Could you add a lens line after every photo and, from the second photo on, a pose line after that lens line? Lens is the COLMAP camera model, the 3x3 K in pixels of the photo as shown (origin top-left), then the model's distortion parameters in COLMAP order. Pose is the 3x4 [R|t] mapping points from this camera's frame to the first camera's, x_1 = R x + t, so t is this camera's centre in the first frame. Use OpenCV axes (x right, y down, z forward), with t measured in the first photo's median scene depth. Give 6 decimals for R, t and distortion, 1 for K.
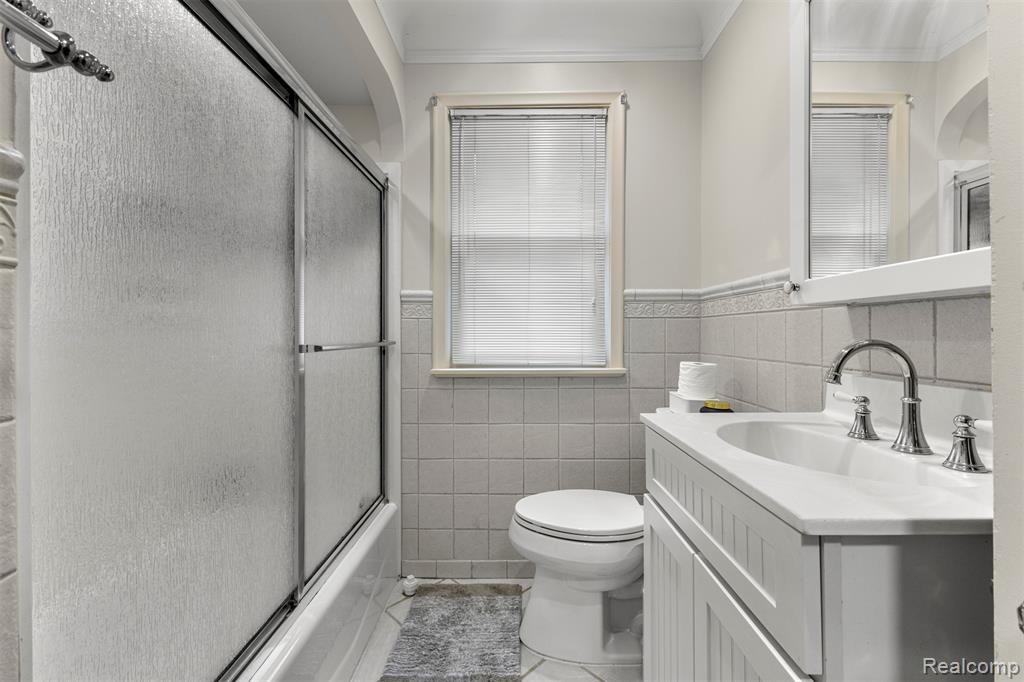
lens RADIAL K [[440.1, 0, 513.1], [0, 440.1, 334.7], [0, 0, 1]] dist [0.005497, 0.000638]
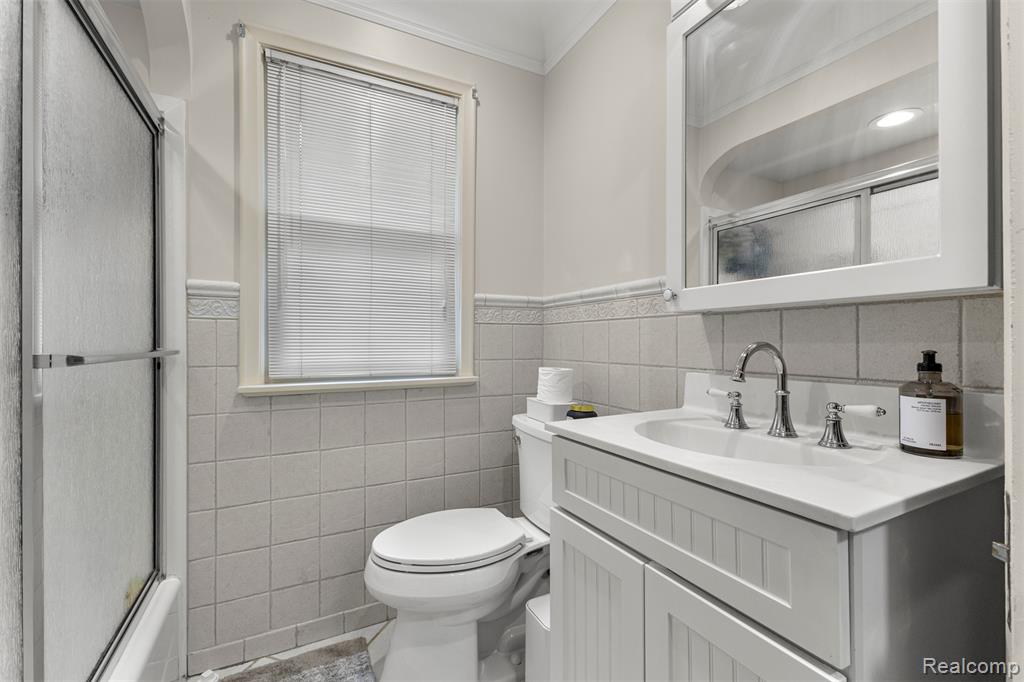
lens RADIAL K [[440.1, 0, 512.0], [0, 440.1, 345.1], [0, 0, 1]] dist [0.005497, 0.000638]
pose [[0.887010, -0.003173, 0.461739, -0.118725], [0.002329, 0.999994, 0.002396, 0.006575], [-0.461745, -0.001050, 0.887012, 0.116509]]
